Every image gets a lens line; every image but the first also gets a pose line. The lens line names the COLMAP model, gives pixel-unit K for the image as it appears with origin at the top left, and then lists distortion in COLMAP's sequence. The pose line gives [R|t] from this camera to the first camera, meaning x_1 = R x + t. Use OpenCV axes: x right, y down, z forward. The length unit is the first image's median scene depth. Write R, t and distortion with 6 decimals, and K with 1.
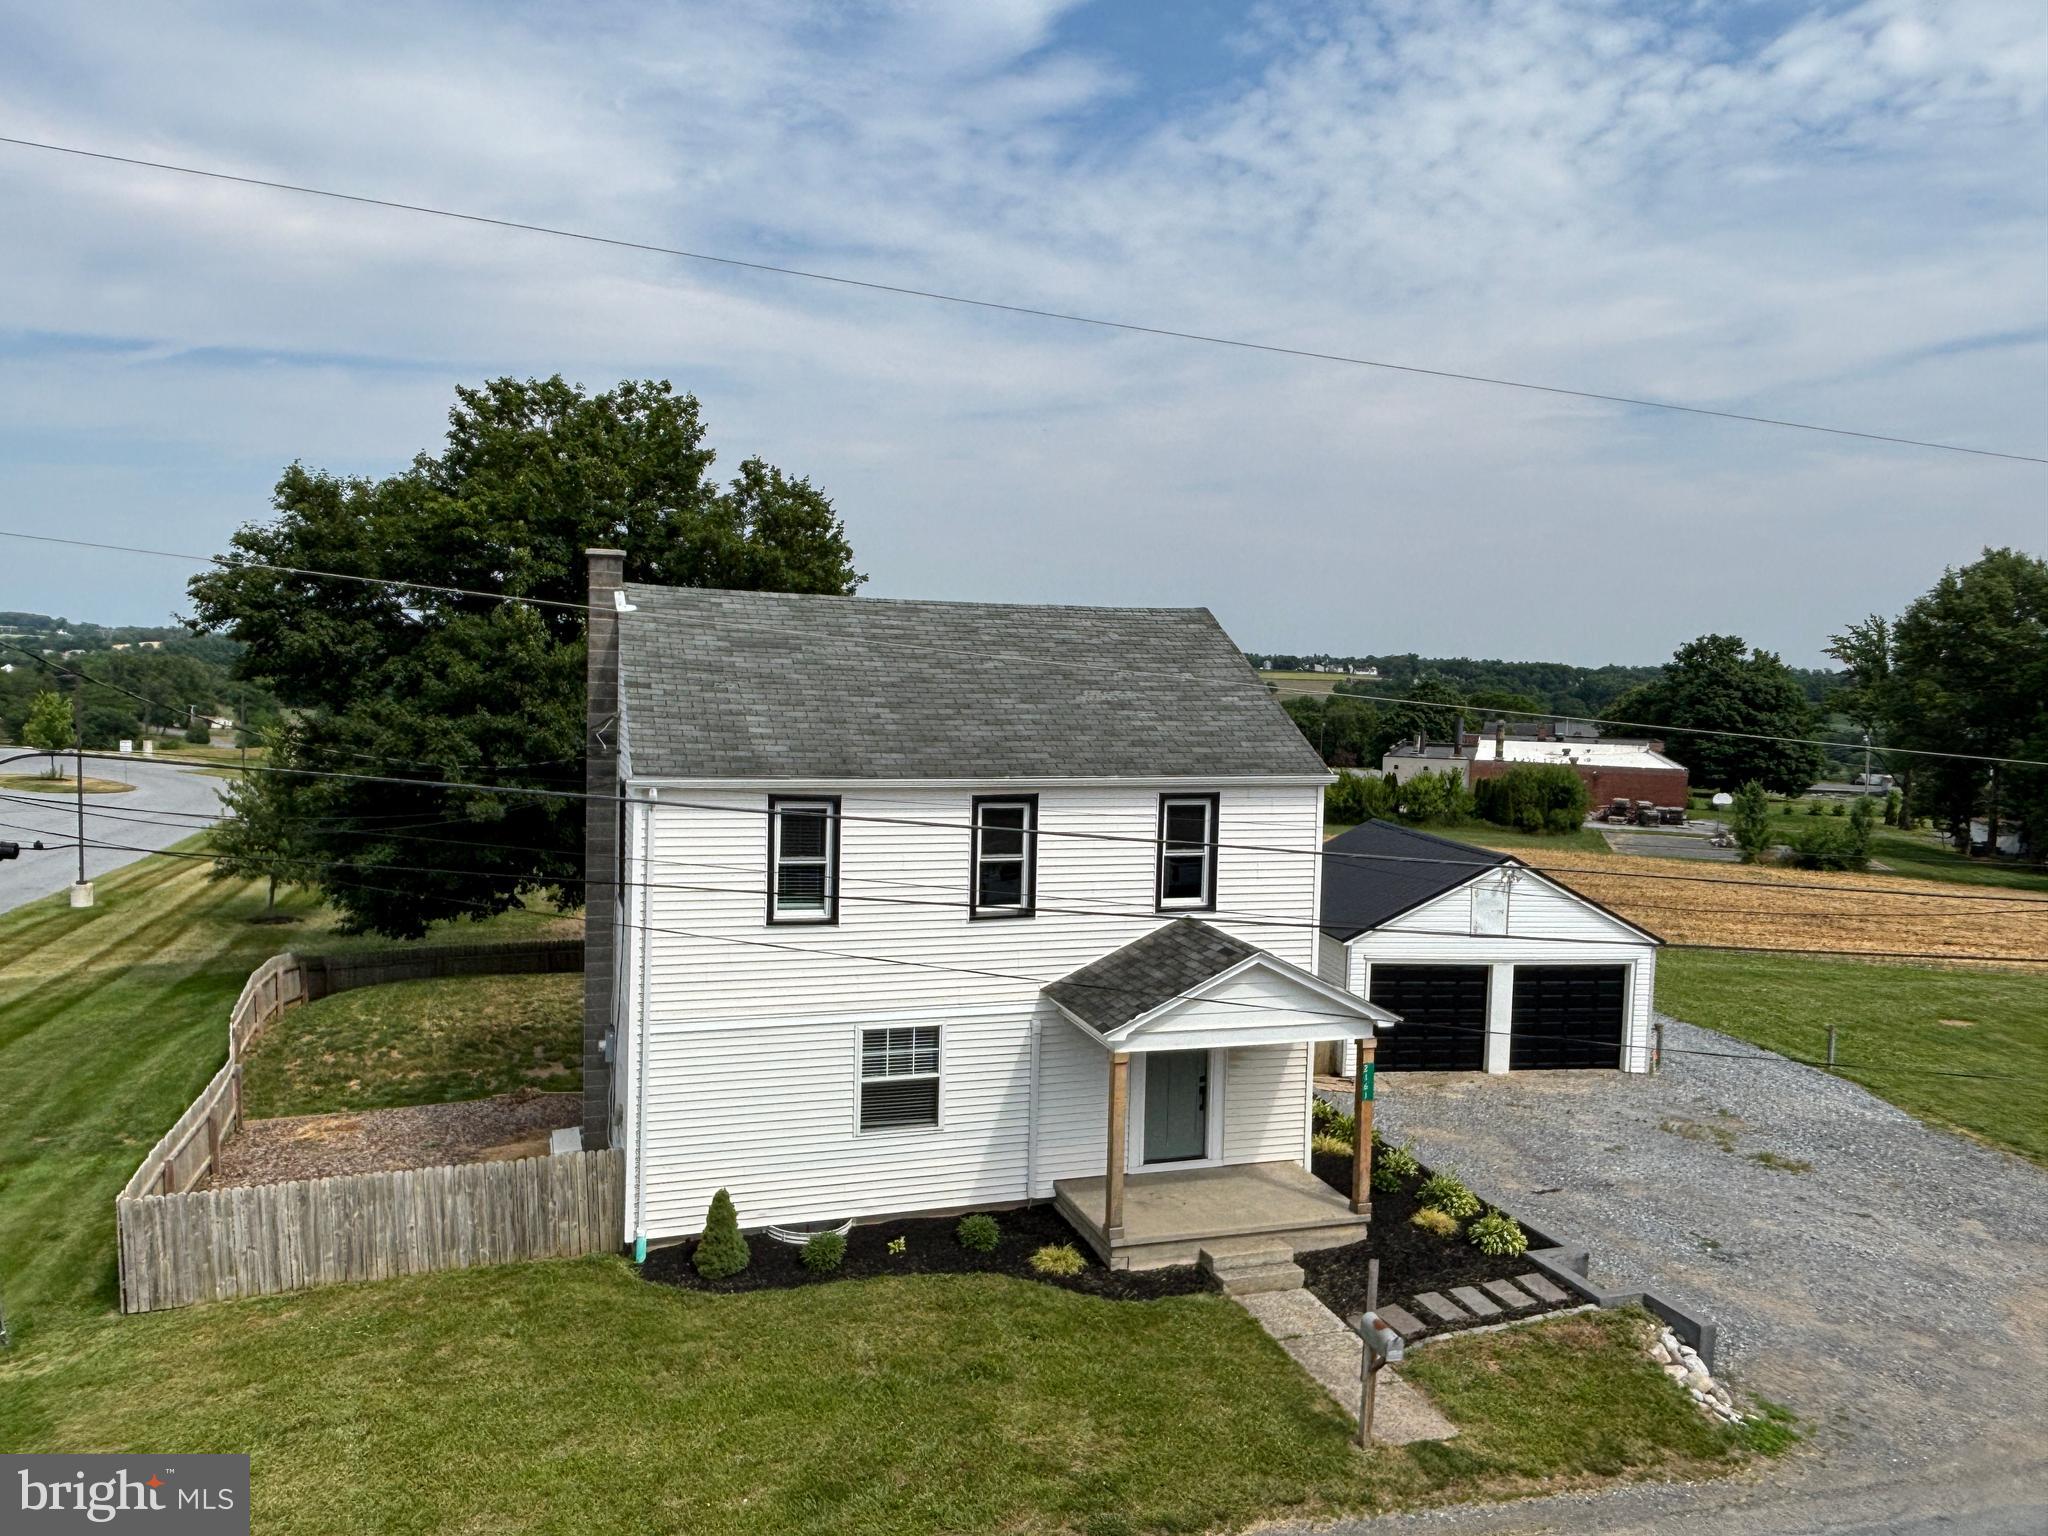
lens RADIAL K [[1420.4, 0, 1027.1], [0, 1420.4, 763.4], [0, 0, 1]] dist [0.084973, -0.122244]
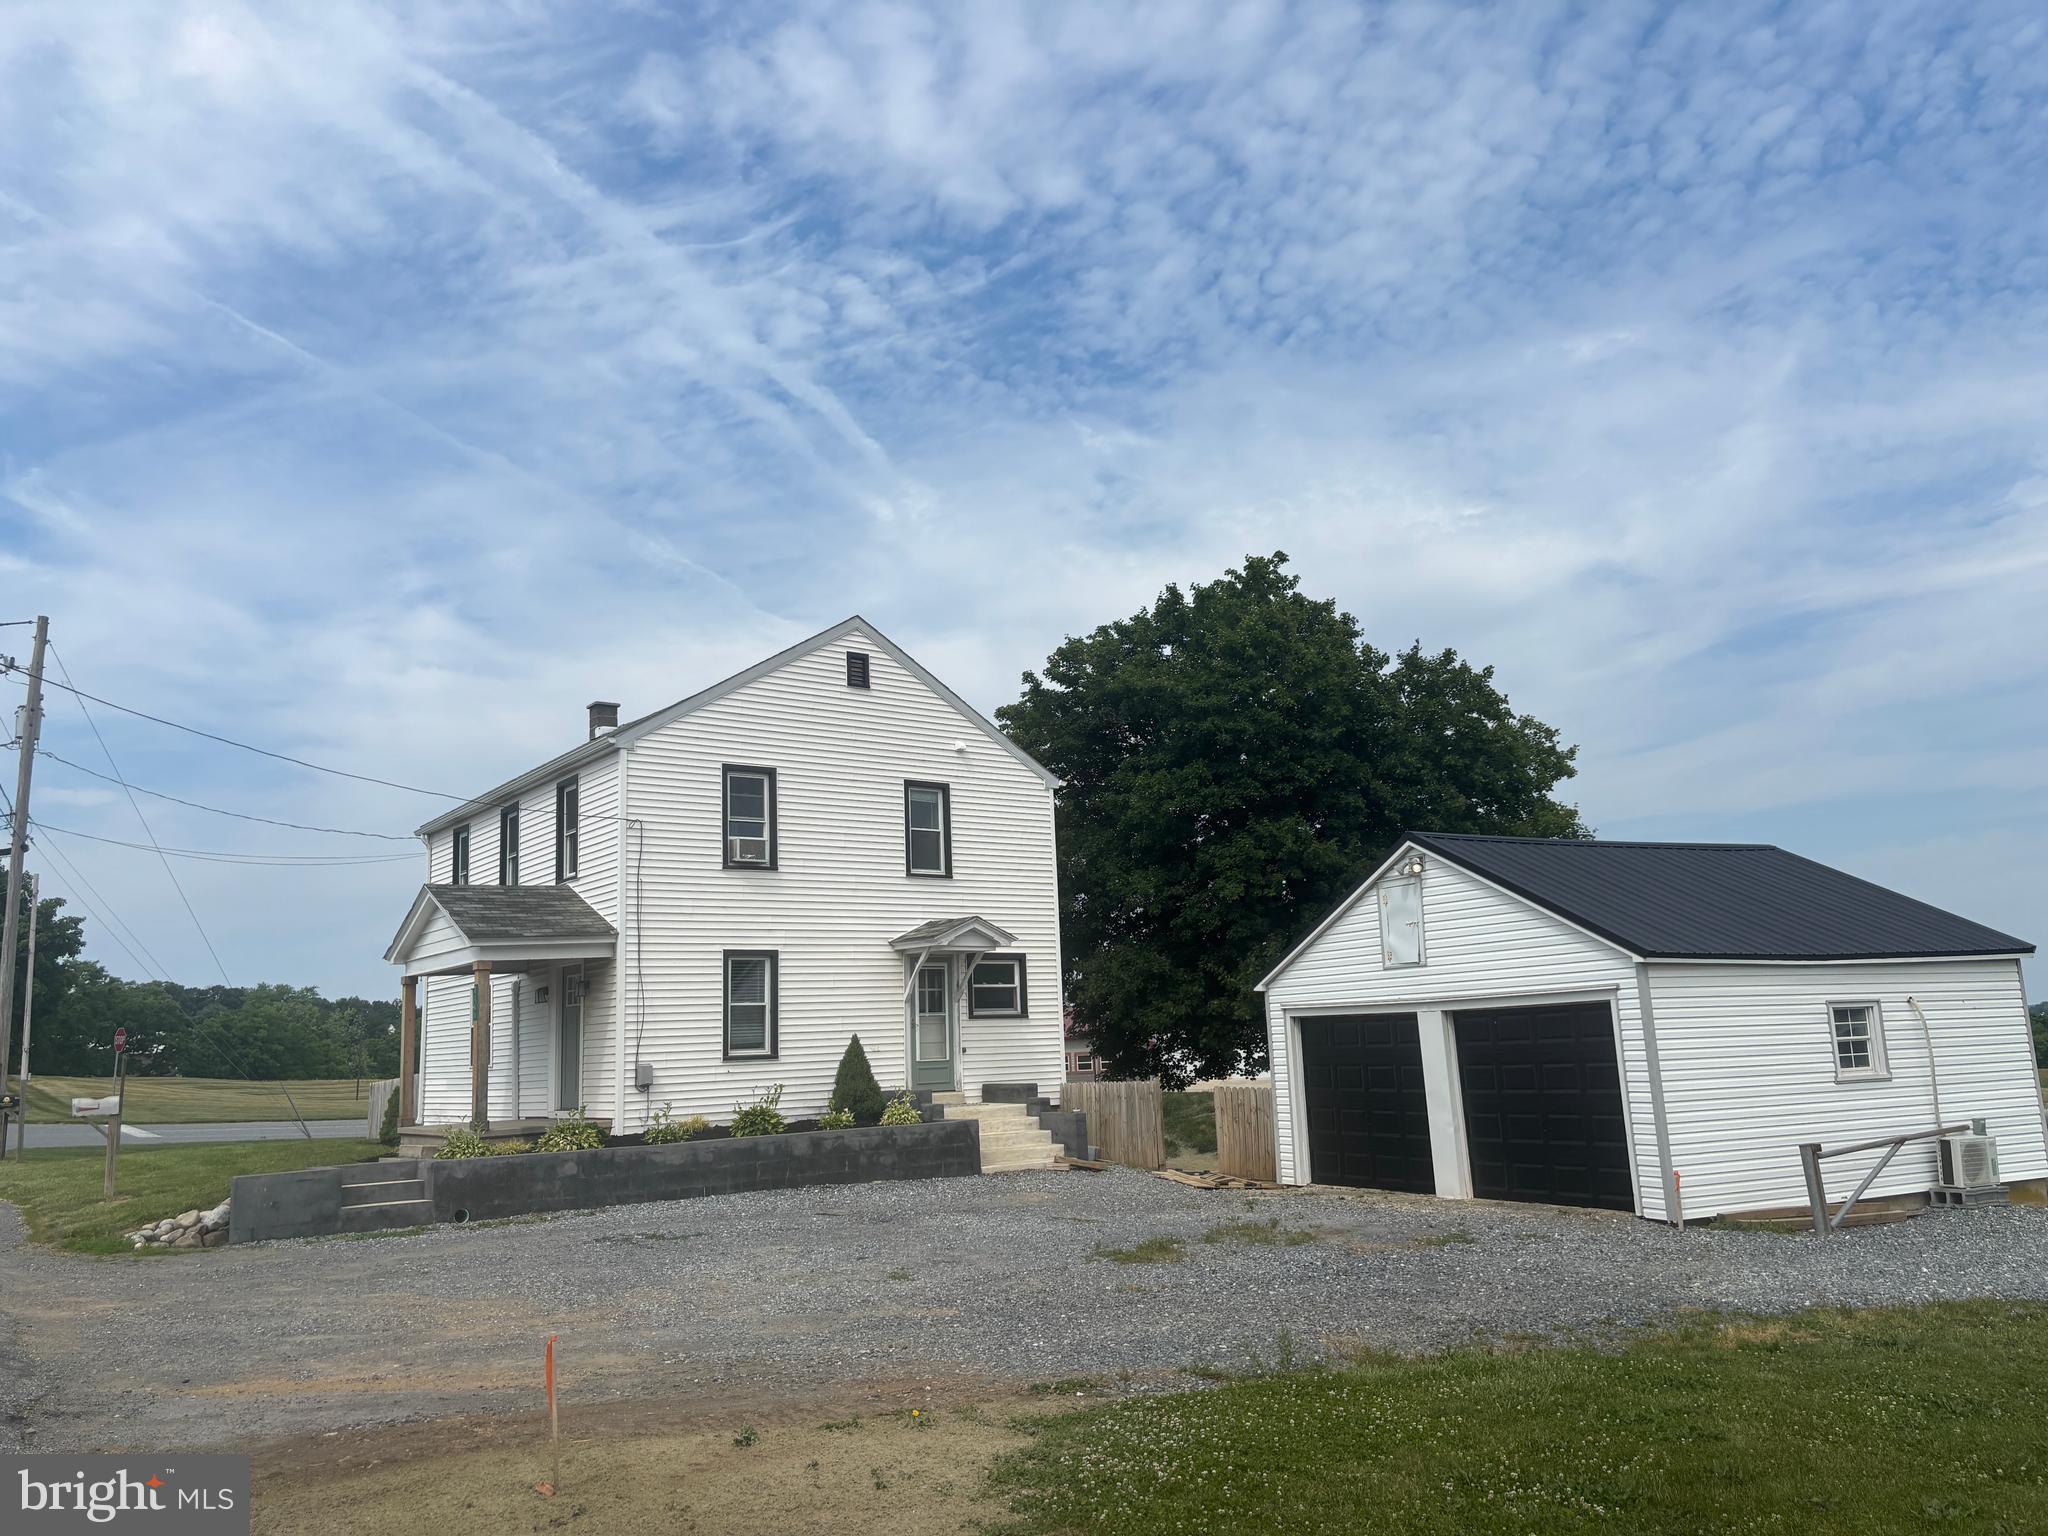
lens RADIAL K [[1545.5, 0, 1032.1], [0, 1545.5, 746.1], [0, 0, 1]] dist [0.014323, 0.004272]
pose [[0.321069, -0.226010, -0.919692, 1.483832], [-0.011131, 0.970139, -0.242293, 0.315775], [0.946990, 0.088030, 0.308966, 1.027025]]
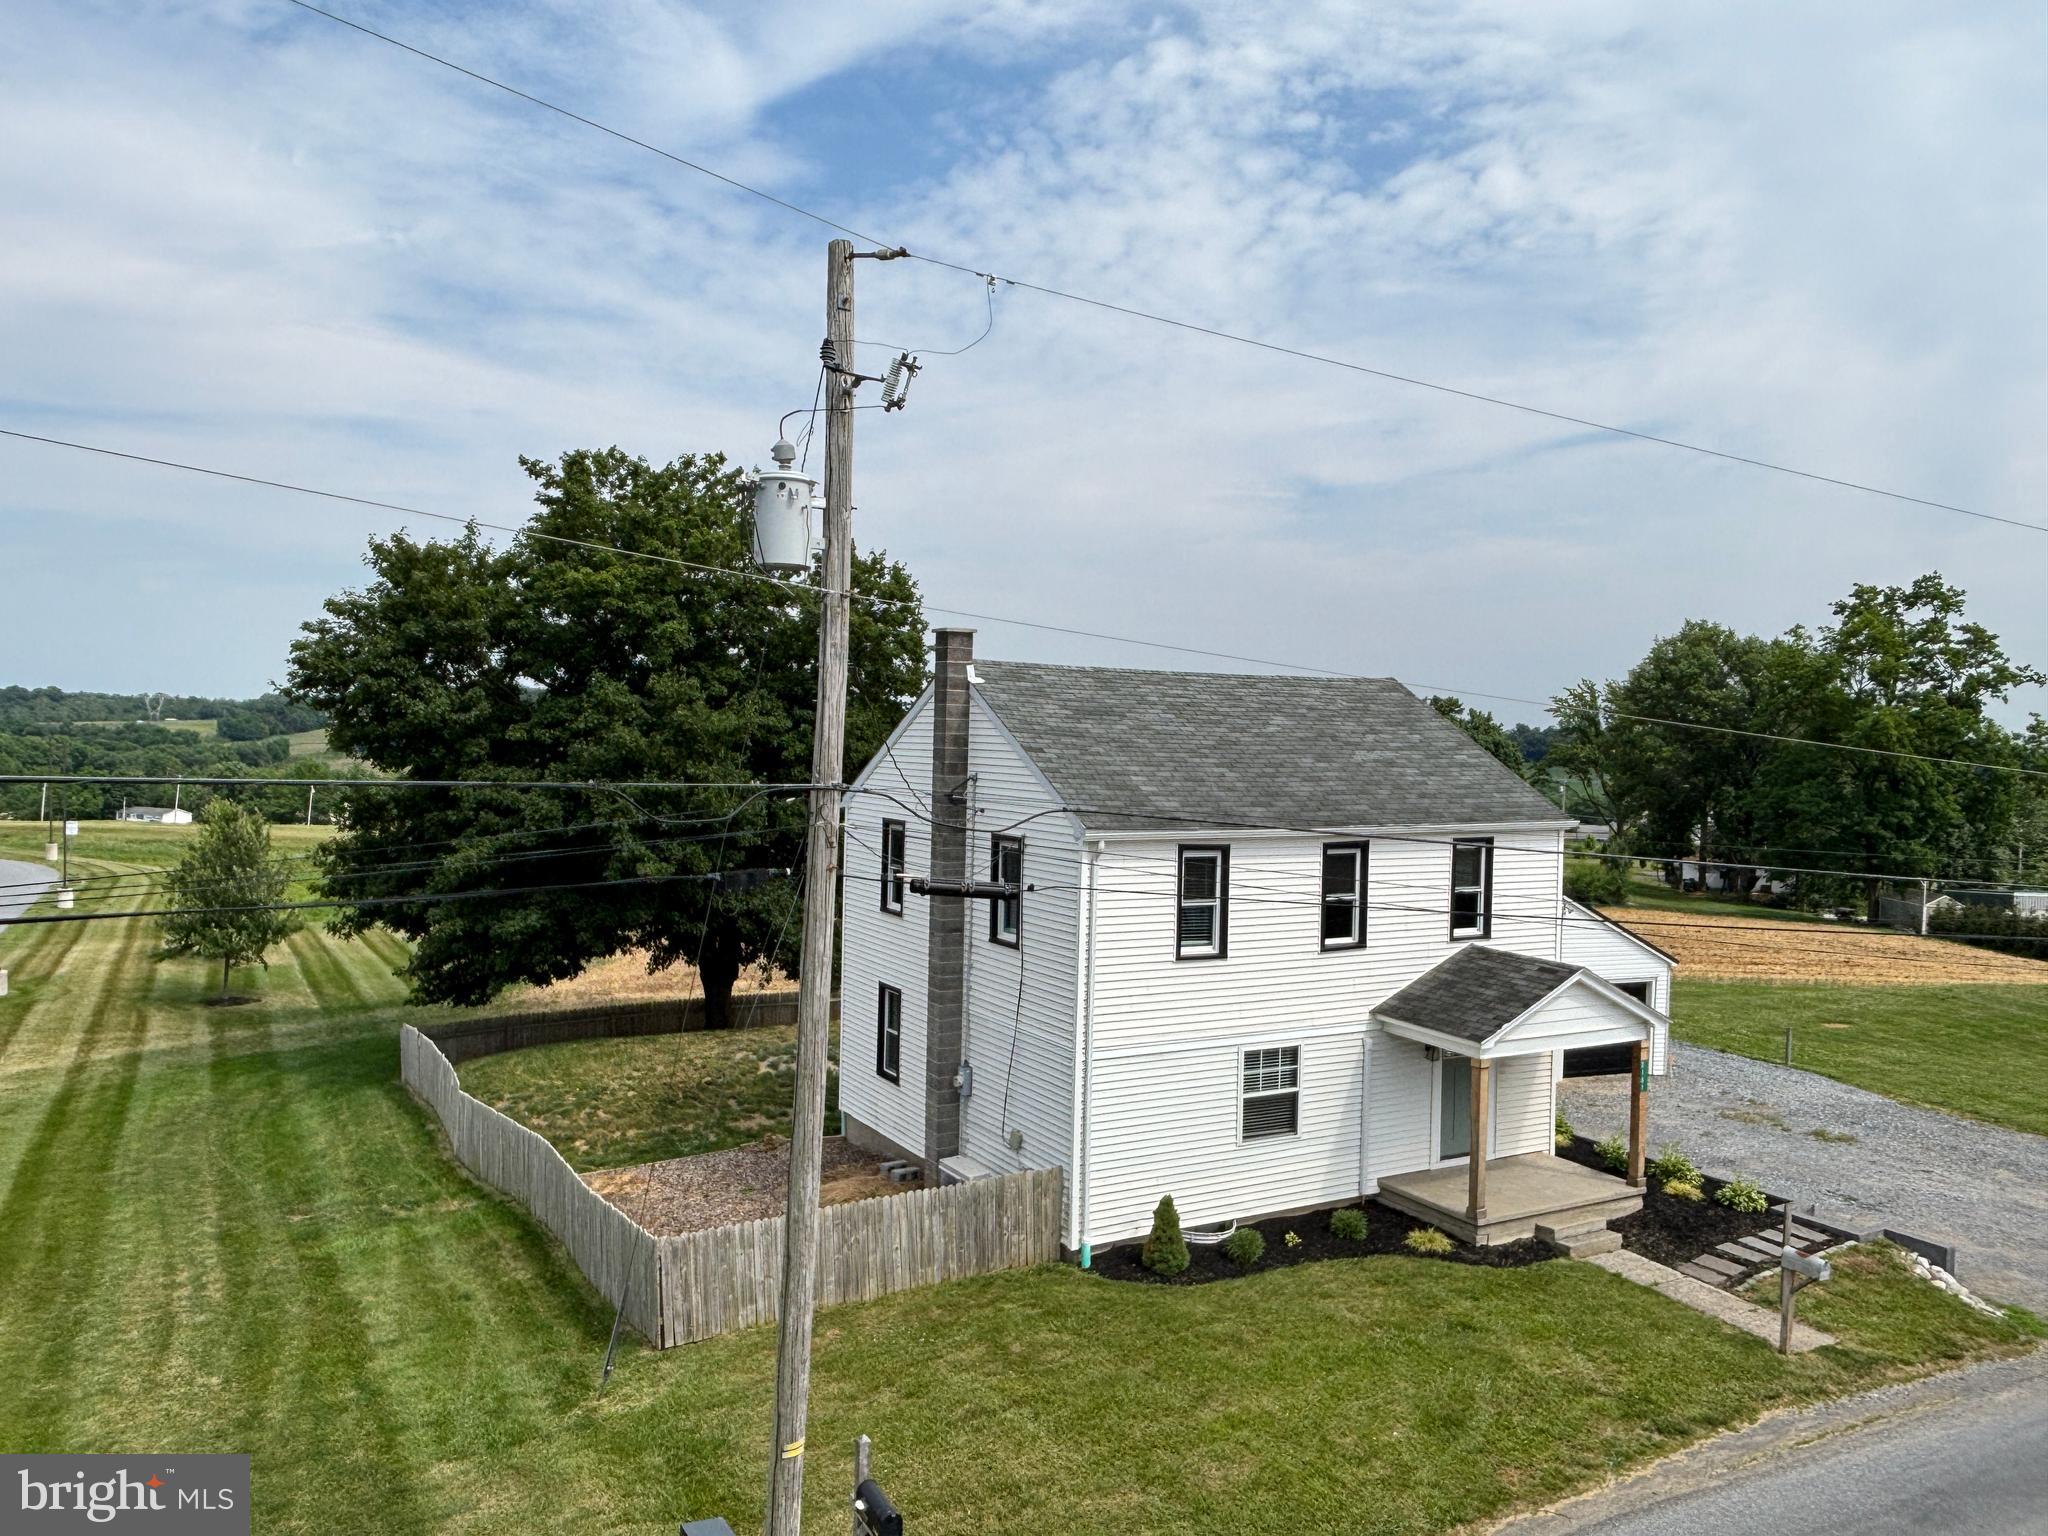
lens RADIAL K [[1417.6, 0, 1021.6], [0, 1417.6, 775.6], [0, 0, 1]] dist [0.052927, -0.068797]
pose [[0.981473, -0.011413, 0.191263, -0.498720], [0.018003, 0.999301, -0.032753, 0.001628], [-0.190755, 0.035590, 0.980992, -0.082541]]
